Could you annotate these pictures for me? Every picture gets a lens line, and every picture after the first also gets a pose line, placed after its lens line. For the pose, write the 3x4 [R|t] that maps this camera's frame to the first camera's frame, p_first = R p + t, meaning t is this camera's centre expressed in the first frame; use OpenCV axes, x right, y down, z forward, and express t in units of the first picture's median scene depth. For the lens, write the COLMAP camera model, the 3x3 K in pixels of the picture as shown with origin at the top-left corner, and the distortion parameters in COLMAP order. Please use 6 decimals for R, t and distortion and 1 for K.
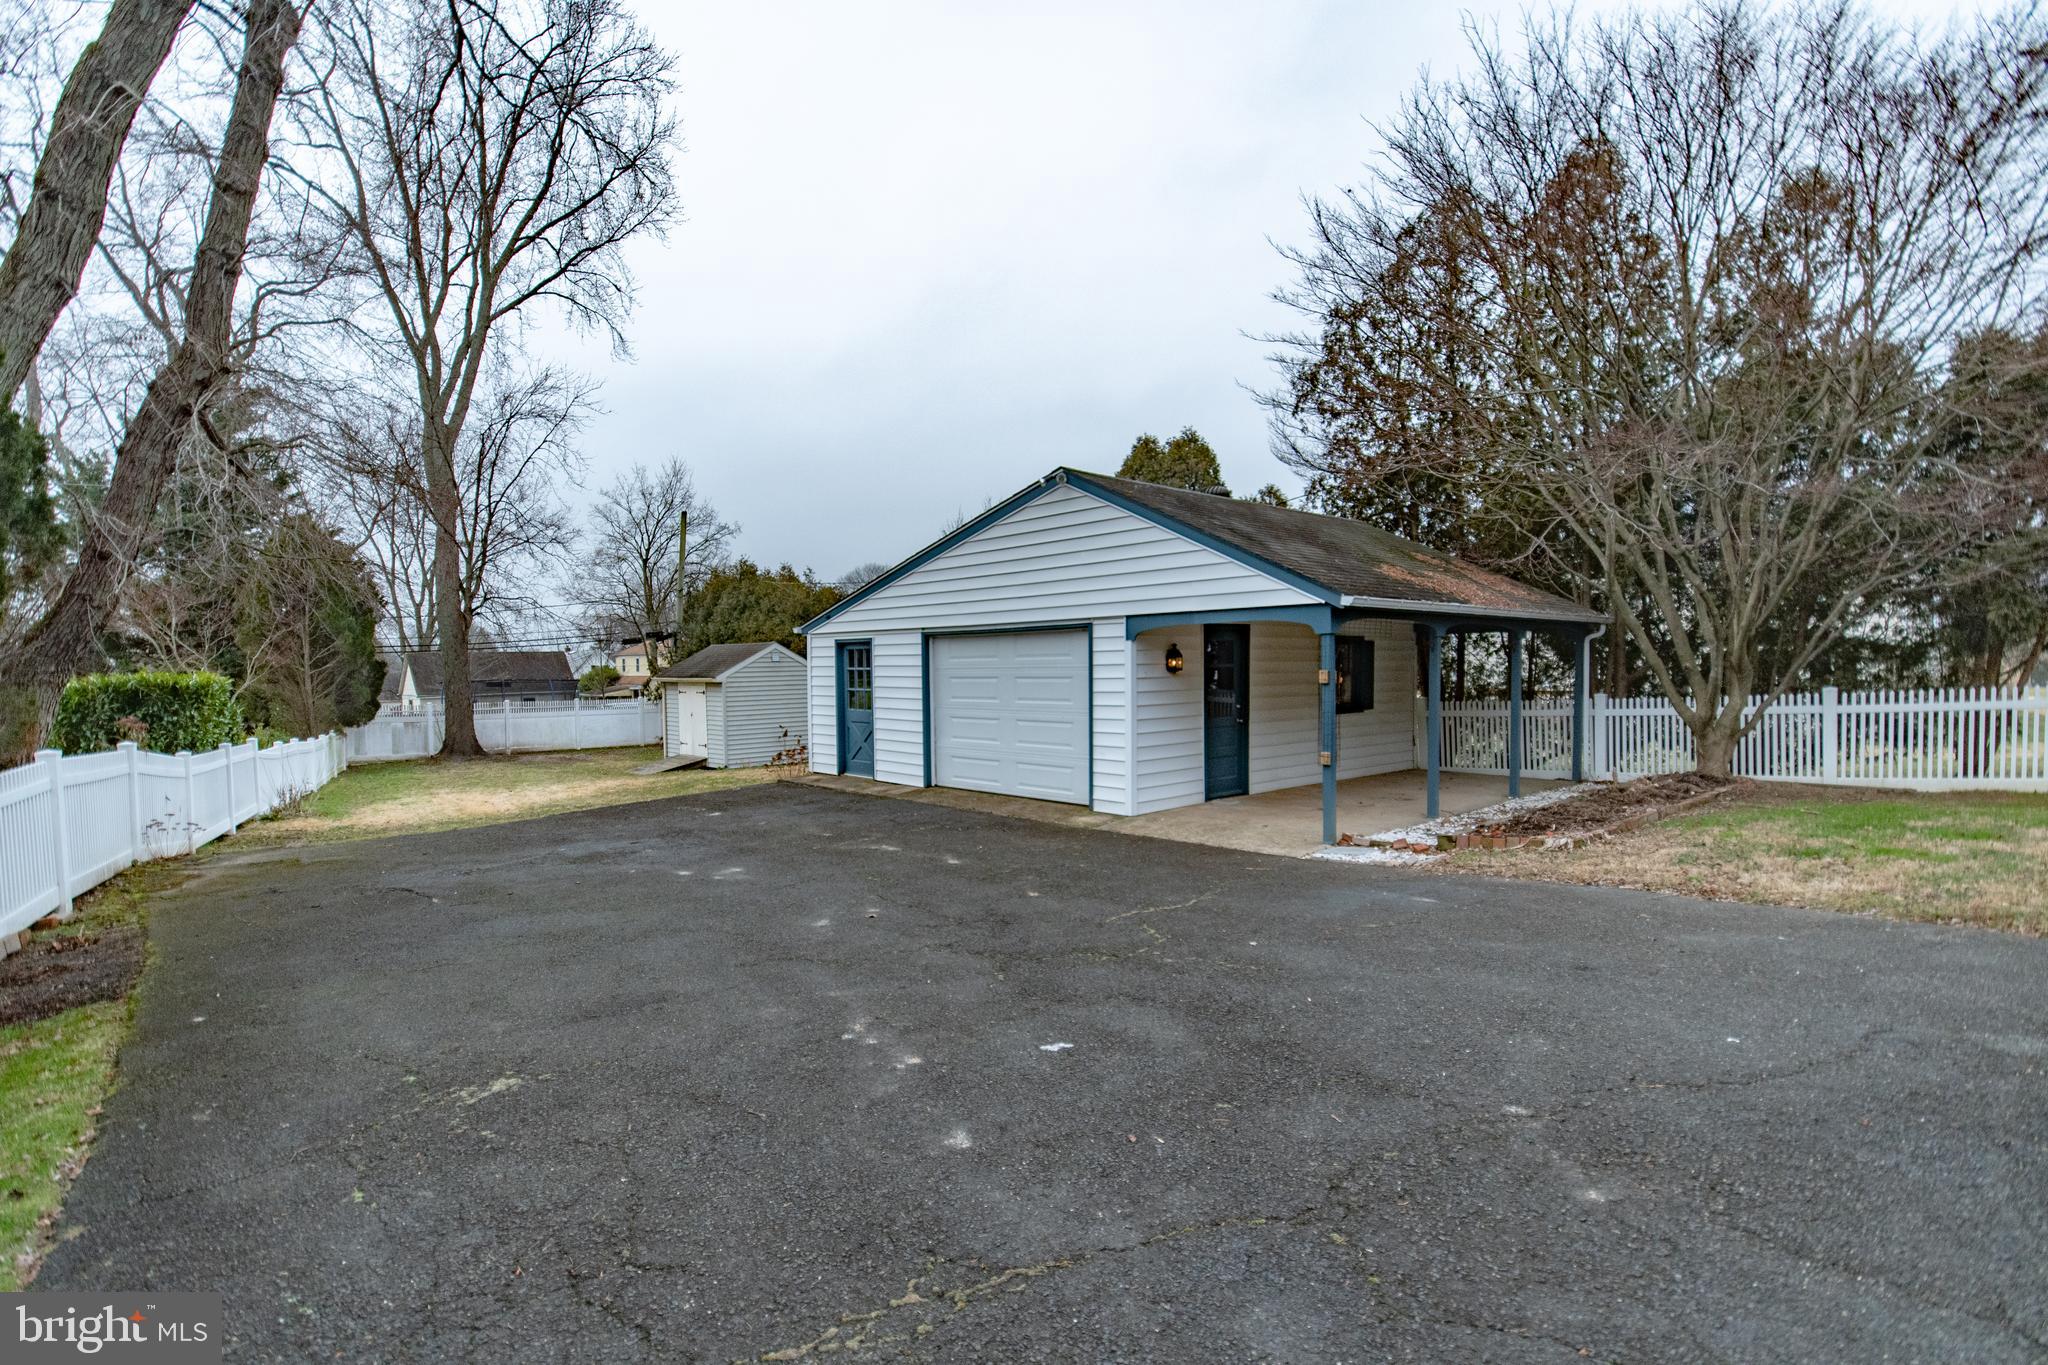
lens RADIAL K [[1013.3, 0, 1040.4], [0, 1013.3, 703.4], [0, 0, 1]] dist [-0.001132, -0.000327]
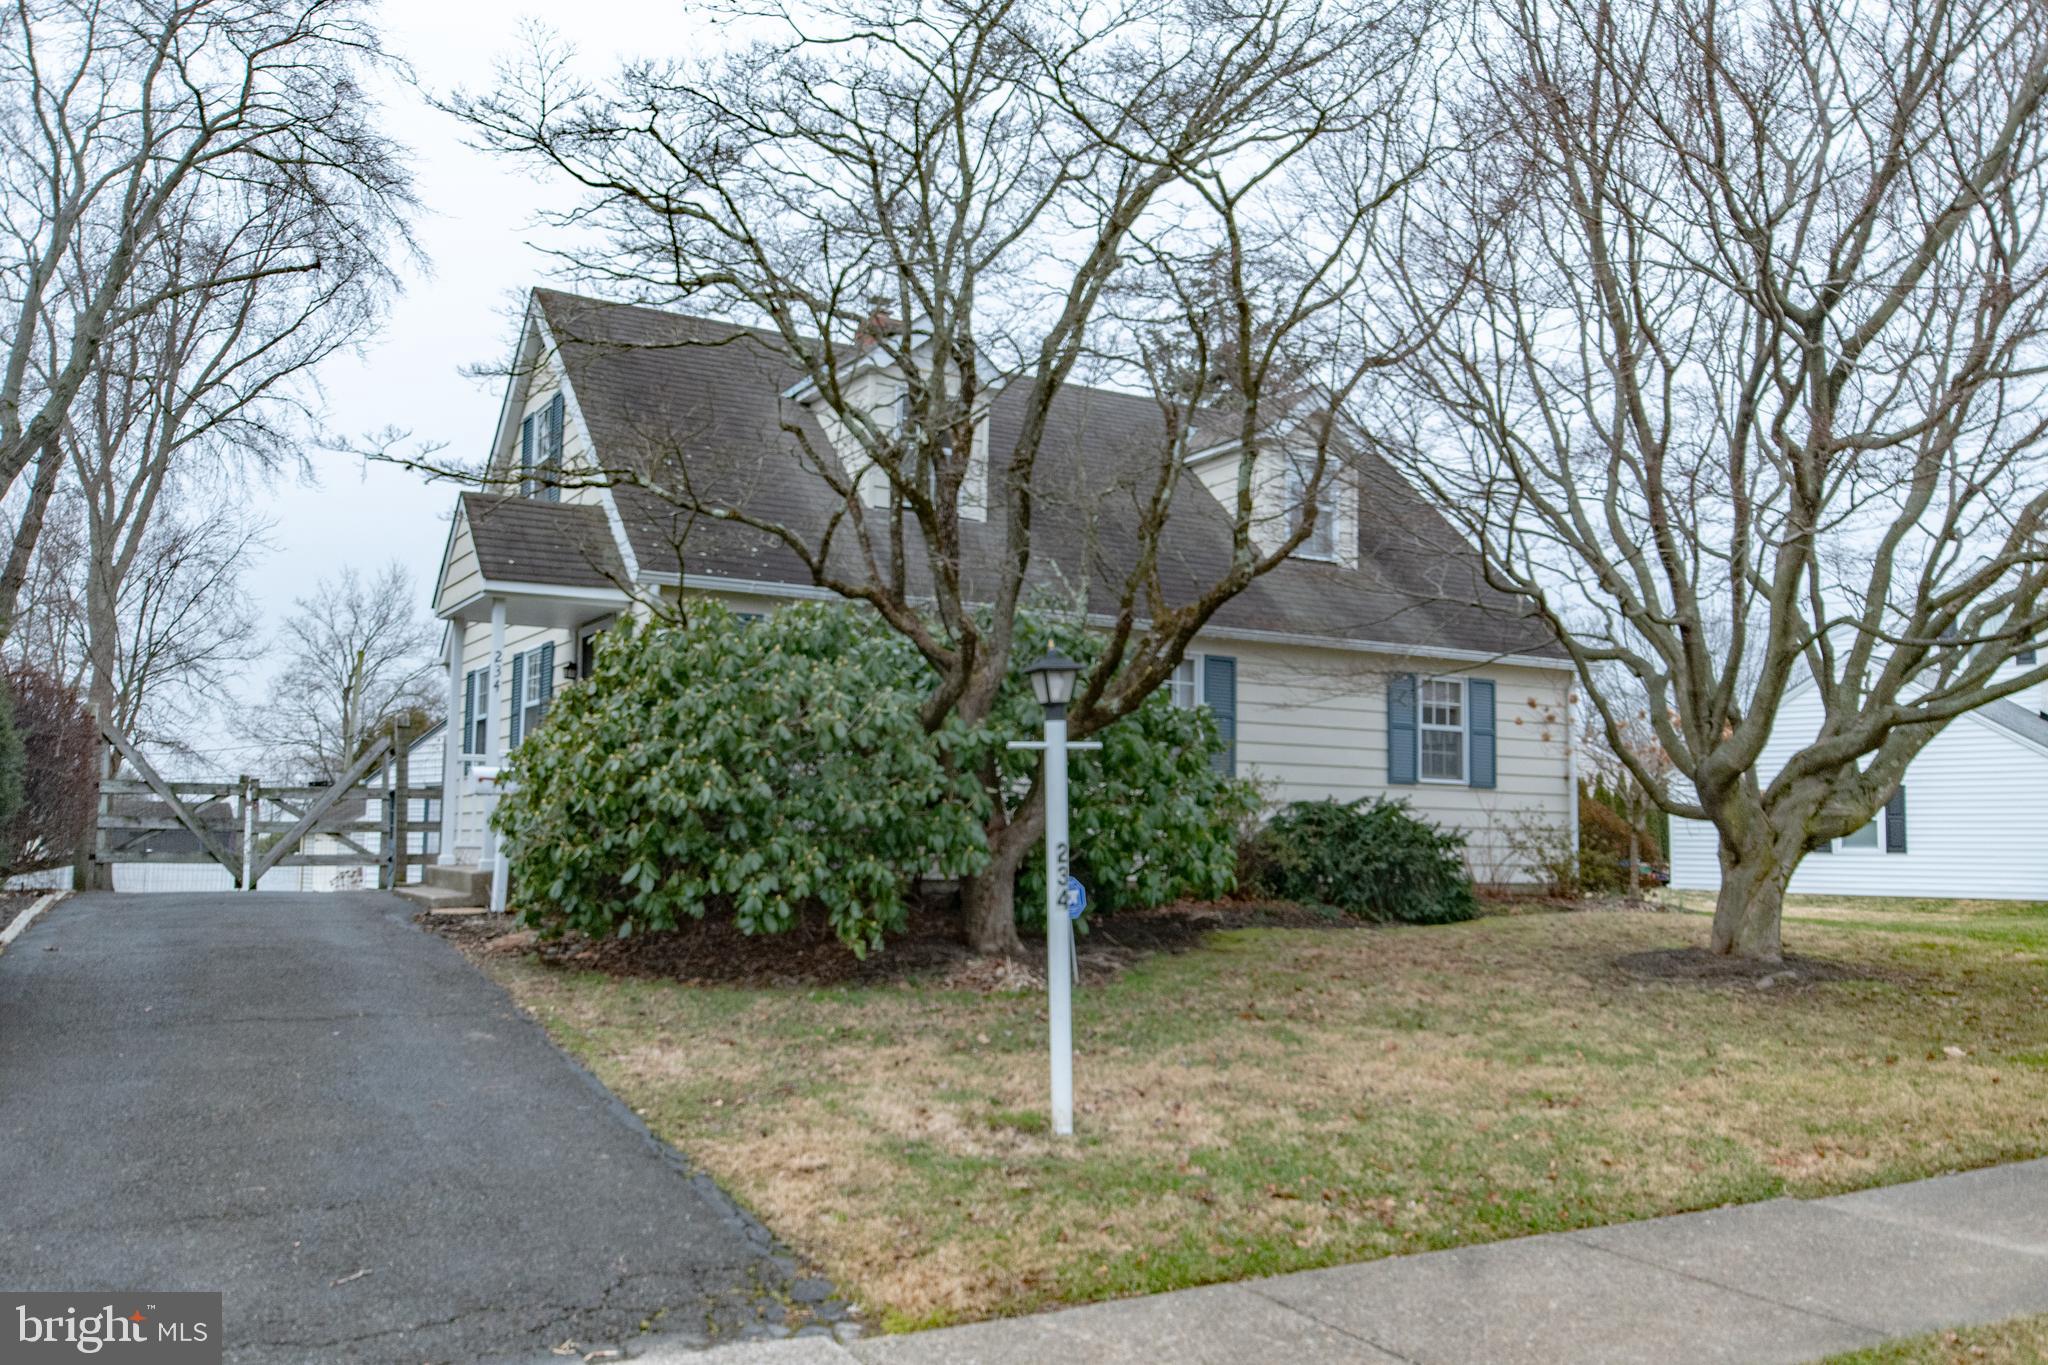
lens RADIAL K [[1734.2, 0, 1024.0], [0, 1734.2, 682.5], [0, 0, 1]] dist [-0.002144, 0.008100]
pose [[0.999178, 0.026512, -0.030669, 0.366046], [-0.030408, 0.990451, -0.134471, 0.034583], [0.026811, 0.135293, 0.990443, -0.654355]]
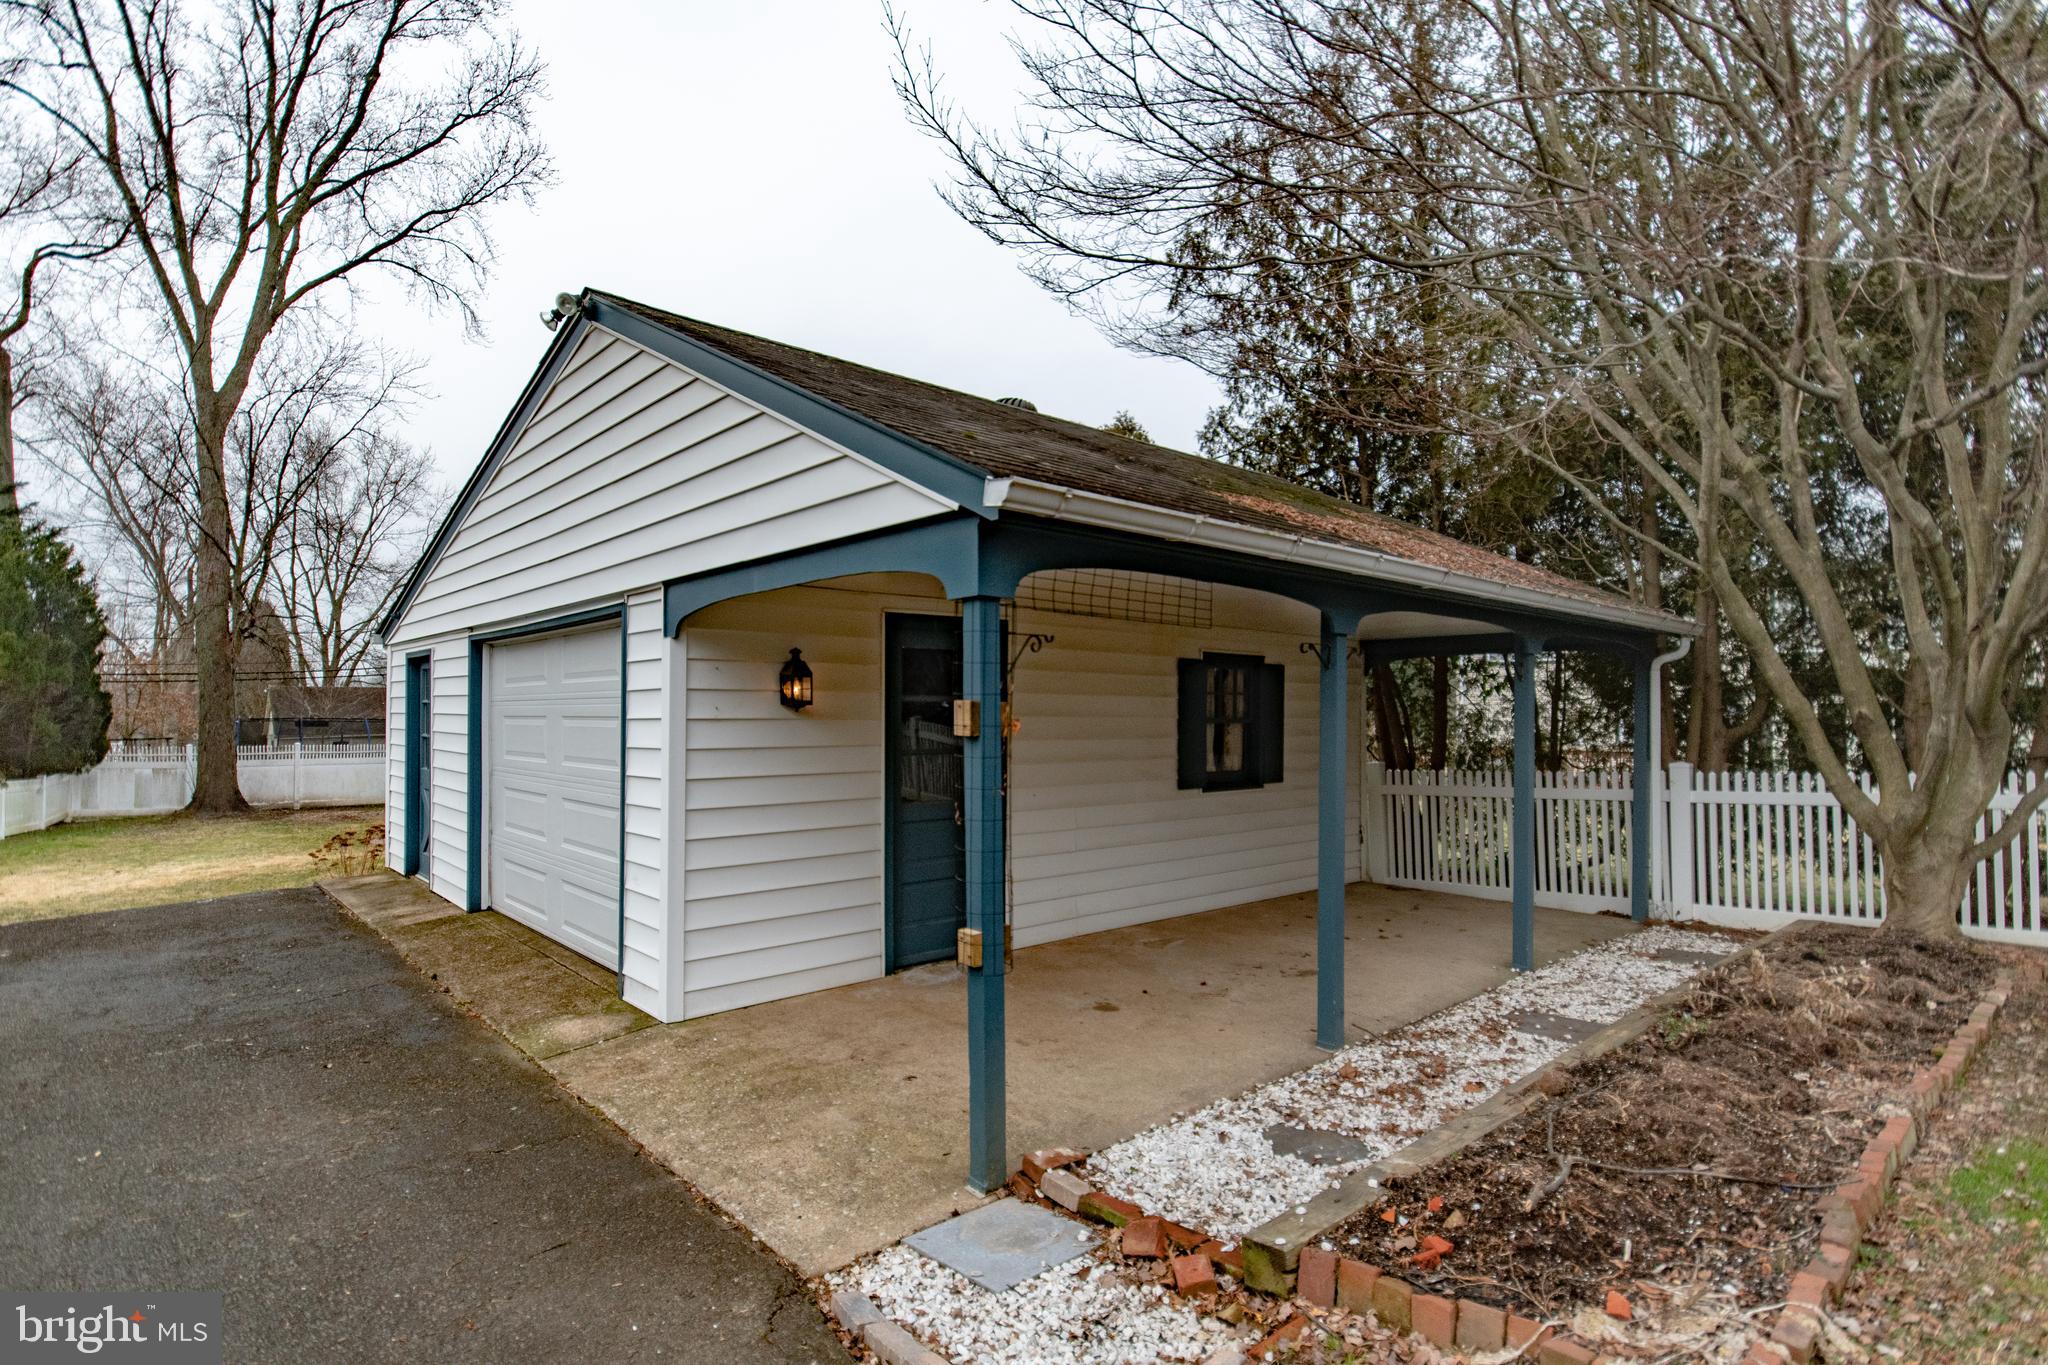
lens RADIAL K [[1049.2, 0, 1037.5], [0, 1049.2, 704.9], [0, 0, 1]] dist [-0.002868, -0.000690]
pose [[0.999827, 0.013994, -0.012228, 0.091740], [-0.014545, 0.998827, -0.046178, -0.004253], [0.011567, 0.046348, 0.998858, 0.186309]]
